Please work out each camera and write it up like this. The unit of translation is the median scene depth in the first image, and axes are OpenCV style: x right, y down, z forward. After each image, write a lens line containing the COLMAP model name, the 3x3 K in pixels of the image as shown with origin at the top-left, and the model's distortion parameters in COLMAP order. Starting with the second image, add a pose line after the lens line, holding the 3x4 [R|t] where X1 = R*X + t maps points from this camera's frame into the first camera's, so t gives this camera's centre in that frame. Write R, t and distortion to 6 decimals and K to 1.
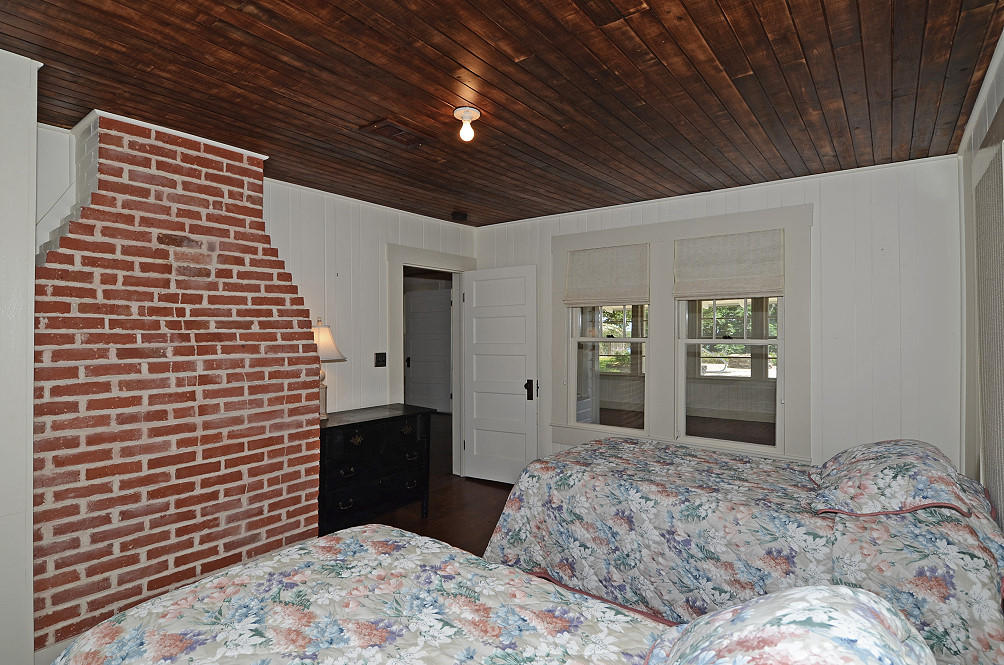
lens RADIAL K [[495.6, 0, 500.3], [0, 495.6, 331.9], [0, 0, 1]] dist [0.014376, -0.000247]
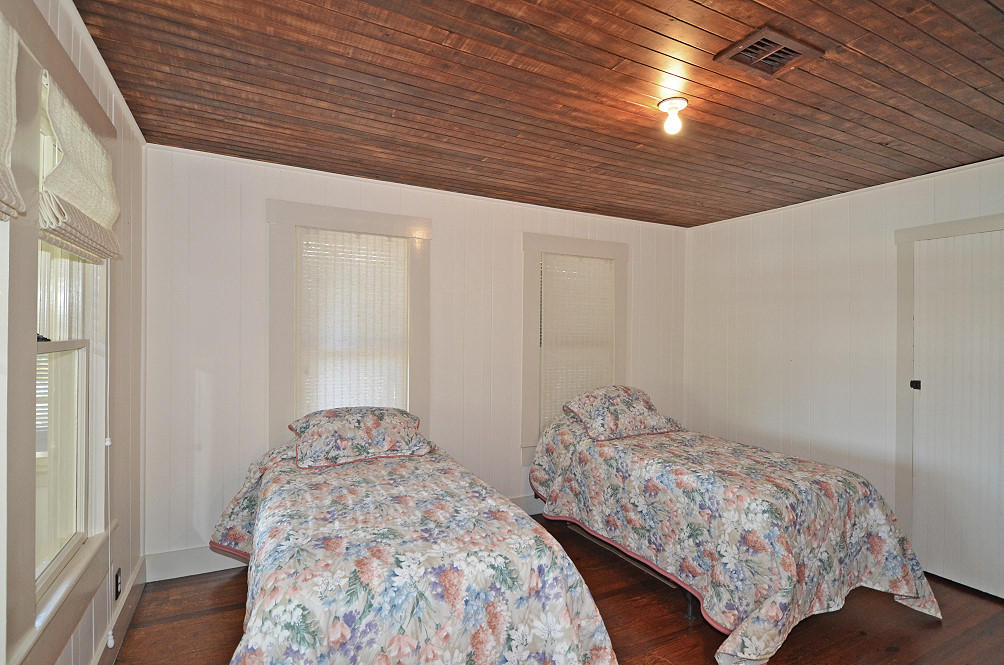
lens RADIAL K [[495.6, 0, 503.7], [0, 495.6, 331.8], [0, 0, 1]] dist [0.014376, -0.000247]
pose [[-0.901784, -0.008462, 0.432104, -0.185103], [-0.010360, 0.999944, -0.002039, 0.013226], [-0.432063, -0.006315, -0.901821, 1.929800]]
